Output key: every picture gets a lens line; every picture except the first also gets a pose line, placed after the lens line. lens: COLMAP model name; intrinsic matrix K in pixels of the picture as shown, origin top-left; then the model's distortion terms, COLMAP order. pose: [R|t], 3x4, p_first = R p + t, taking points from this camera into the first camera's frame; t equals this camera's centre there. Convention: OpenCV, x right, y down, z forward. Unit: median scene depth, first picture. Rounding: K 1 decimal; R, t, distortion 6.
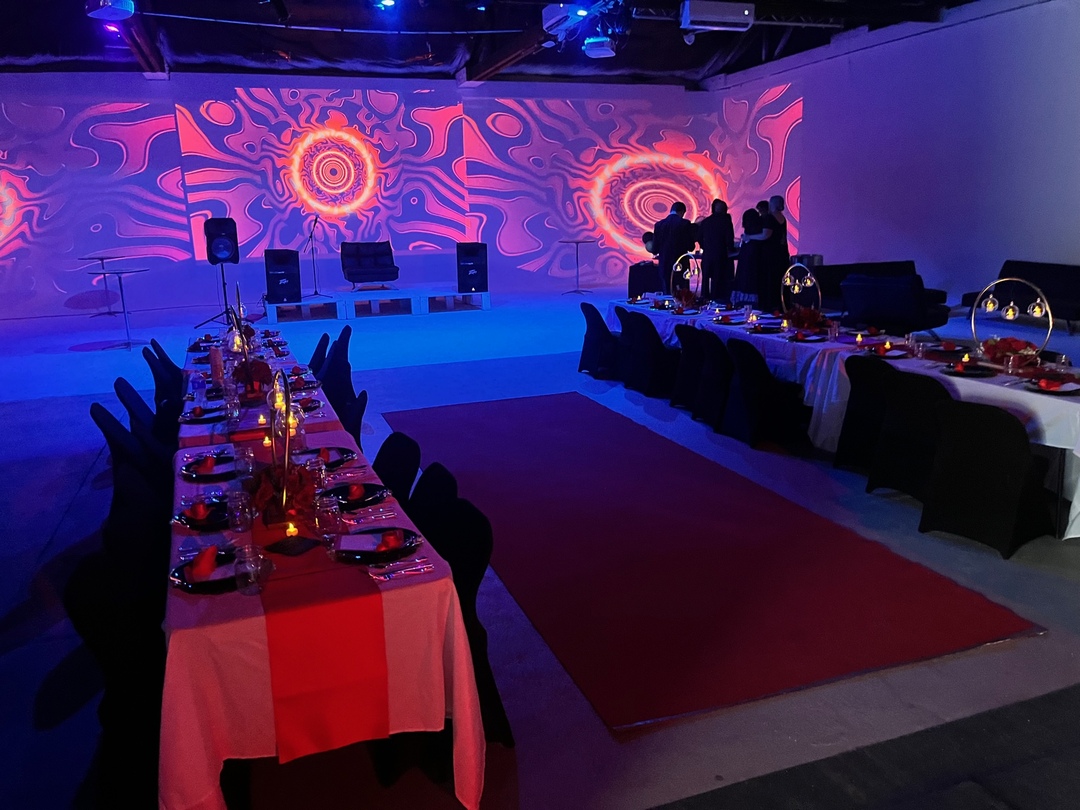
lens RADIAL K [[836.9, 0, 540.0], [0, 836.9, 405.0], [0, 0, 1]] dist [0.061691, -0.092227]
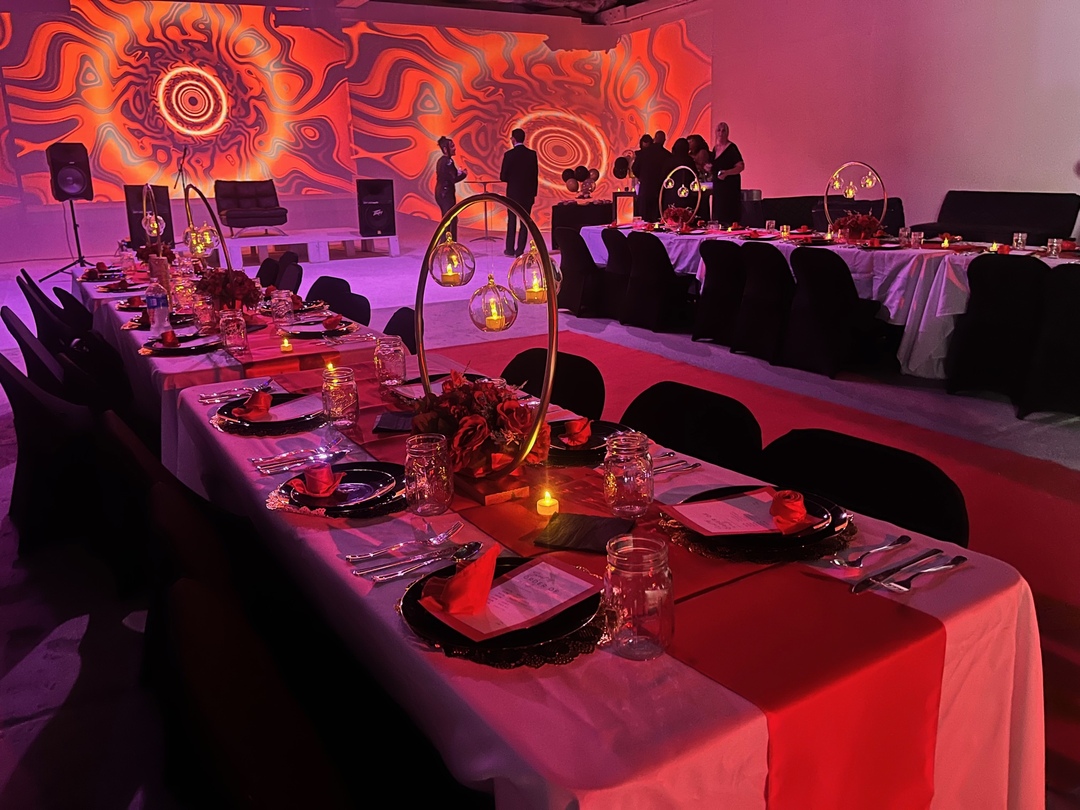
lens RADIAL K [[836.9, 0, 540.0], [0, 836.9, 405.0], [0, 0, 1]] dist [0.061691, -0.092227]
pose [[0.983152, -0.047584, 0.176486, -0.128650], [0.041325, 0.998385, 0.038977, 0.023333], [-0.178056, -0.031027, 0.983531, 0.168923]]
